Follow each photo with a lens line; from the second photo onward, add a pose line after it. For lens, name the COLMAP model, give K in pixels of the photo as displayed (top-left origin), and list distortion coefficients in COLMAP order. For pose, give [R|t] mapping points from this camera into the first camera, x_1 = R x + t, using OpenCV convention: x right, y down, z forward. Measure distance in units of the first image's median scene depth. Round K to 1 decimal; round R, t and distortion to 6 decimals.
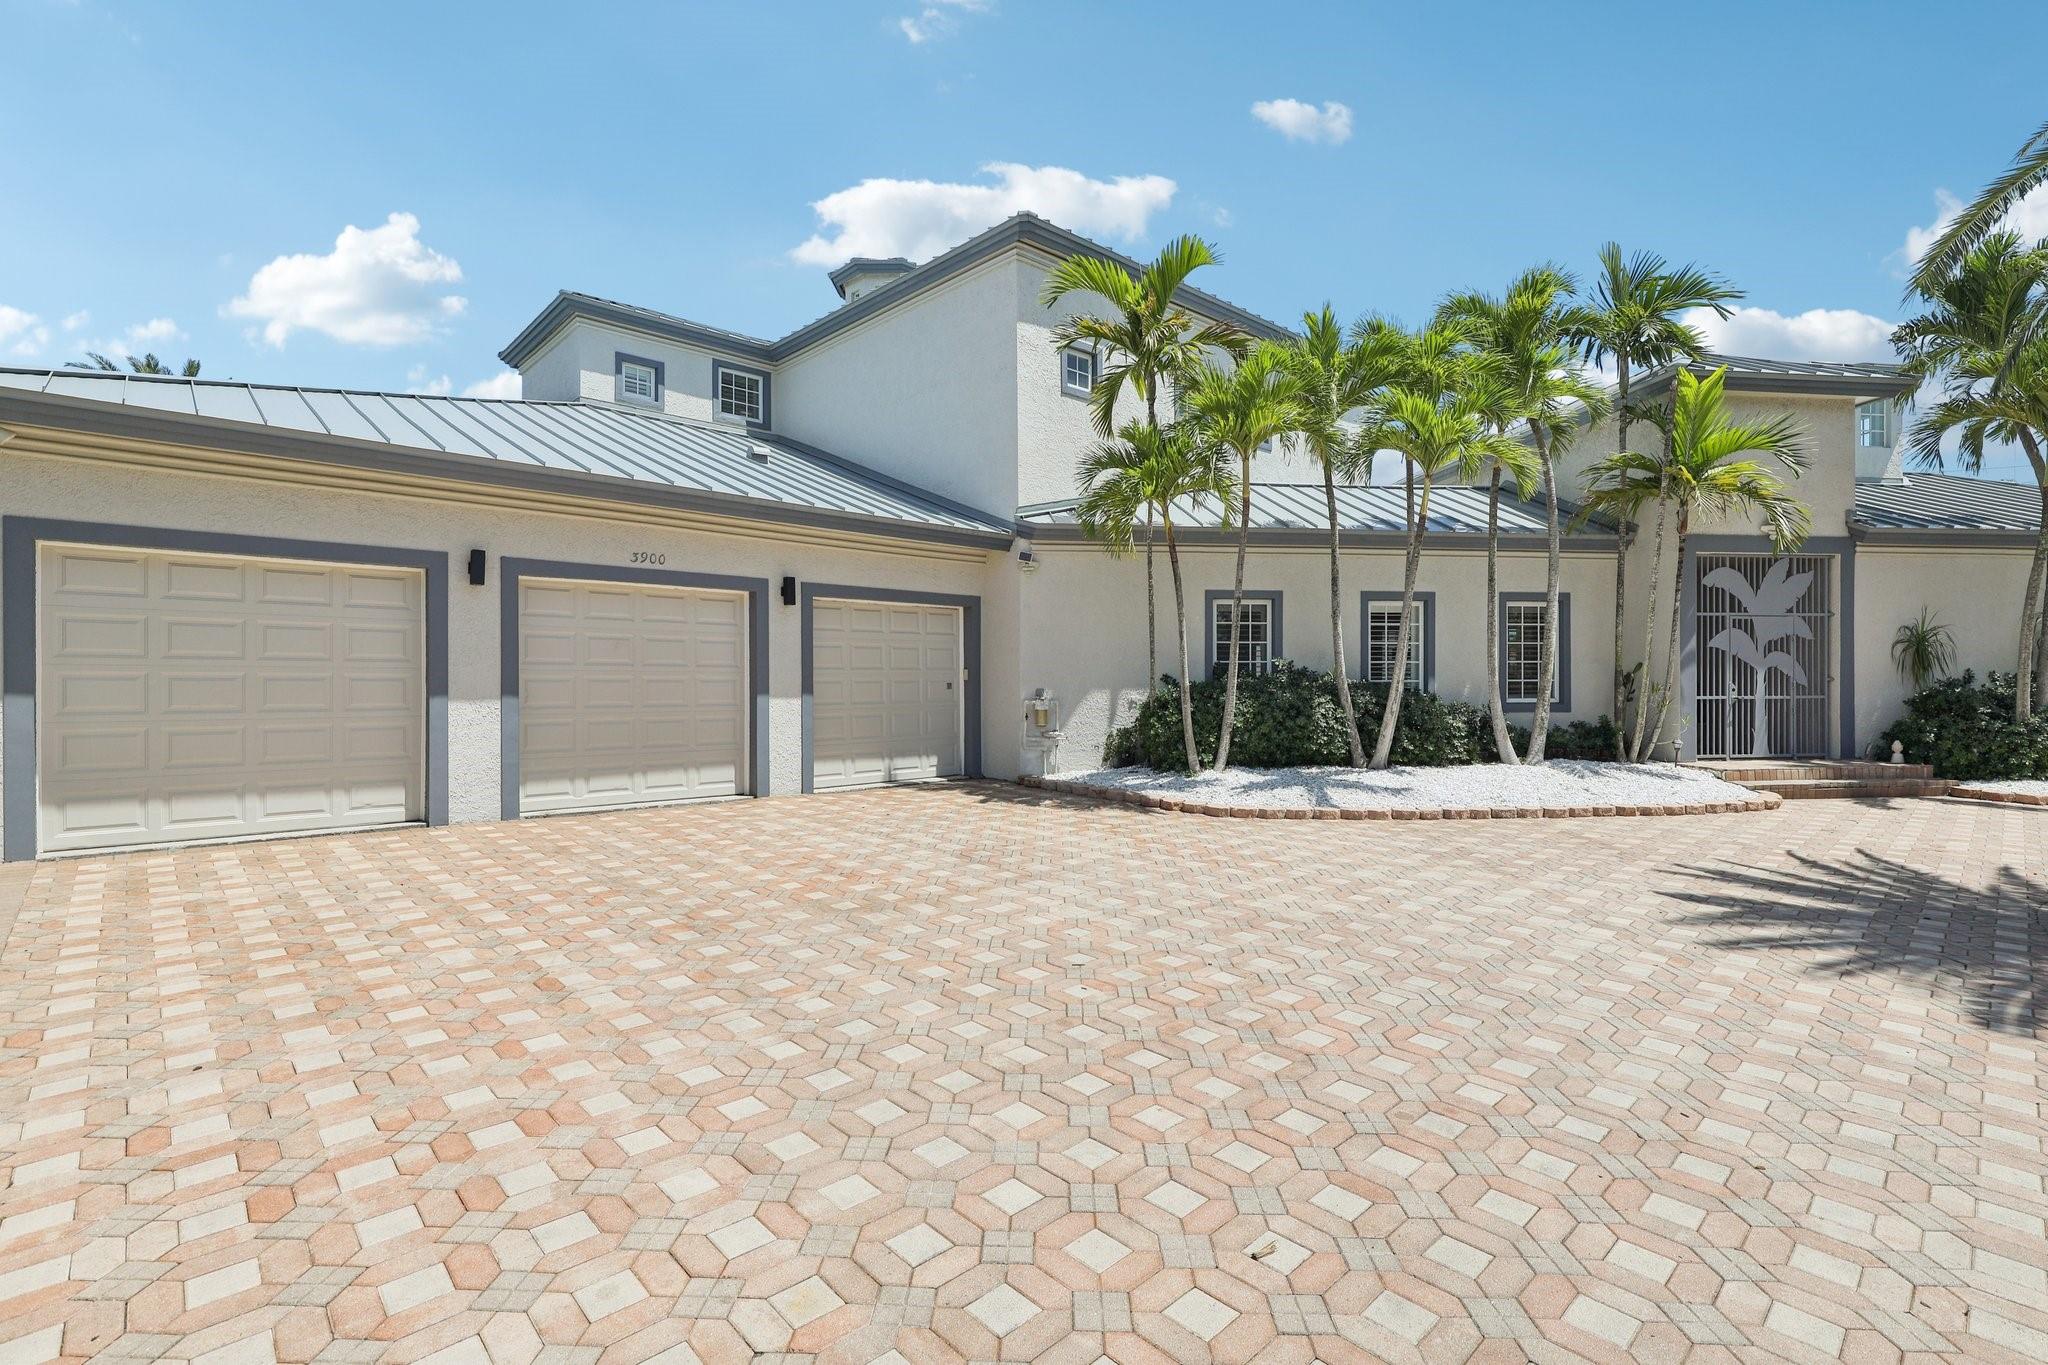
lens RADIAL K [[925.0, 0, 1022.7], [0, 925.0, 686.3], [0, 0, 1]] dist [0.018984, -0.000112]
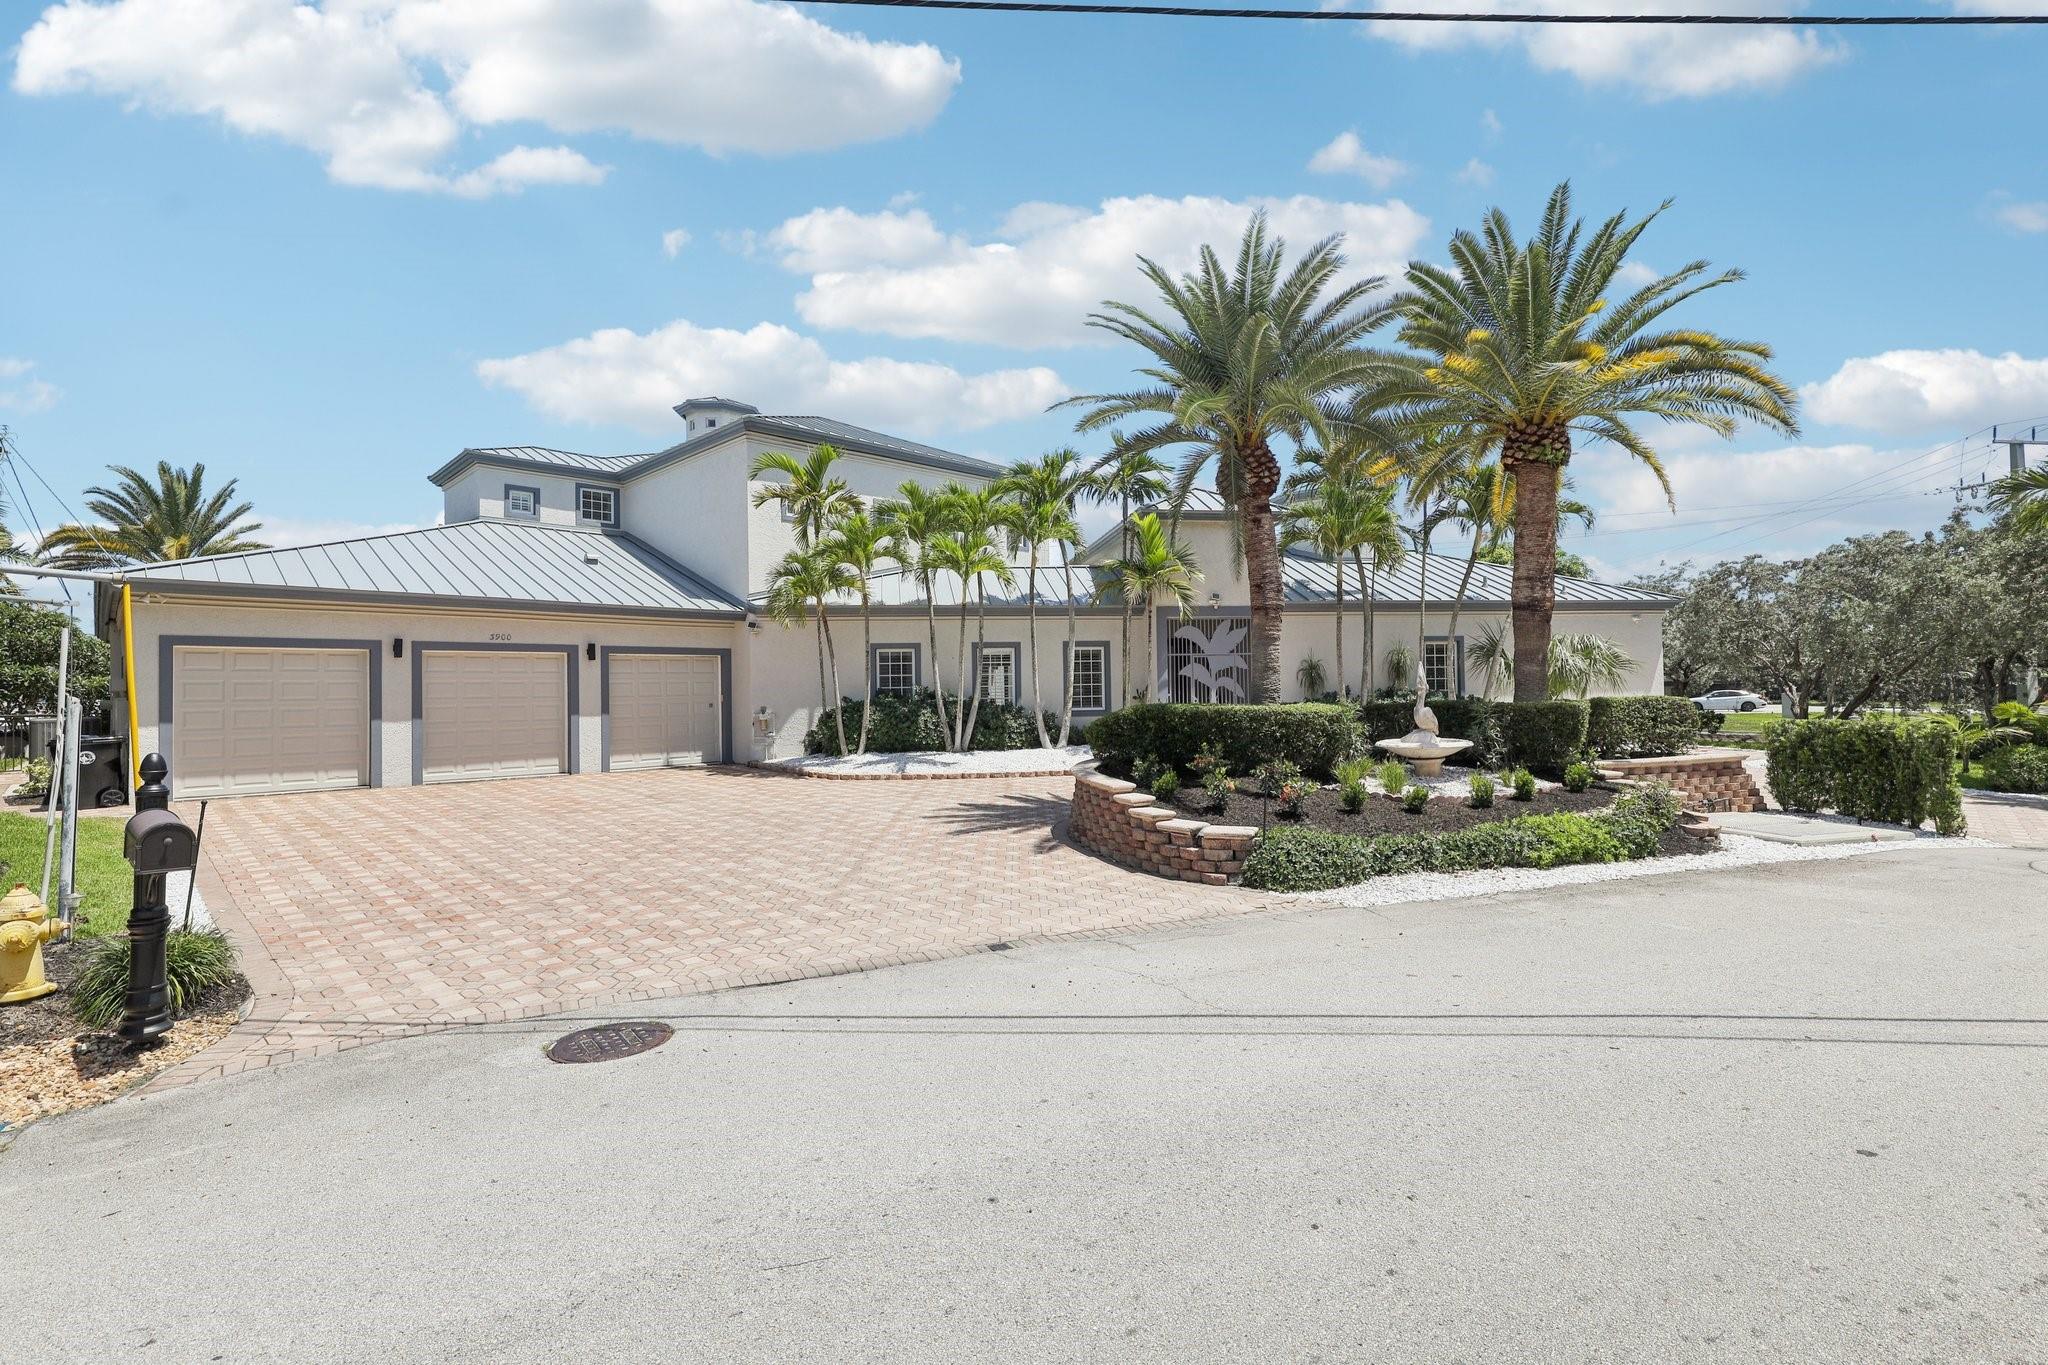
lens RADIAL K [[925.0, 0, 1026.1], [0, 925.0, 681.8], [0, 0, 1]] dist [0.018984, -0.000112]
pose [[0.999545, -0.014785, 0.026309, 0.452357], [0.015057, 0.999835, -0.010186, -0.018326], [-0.026154, 0.010577, 0.999602, -0.652773]]
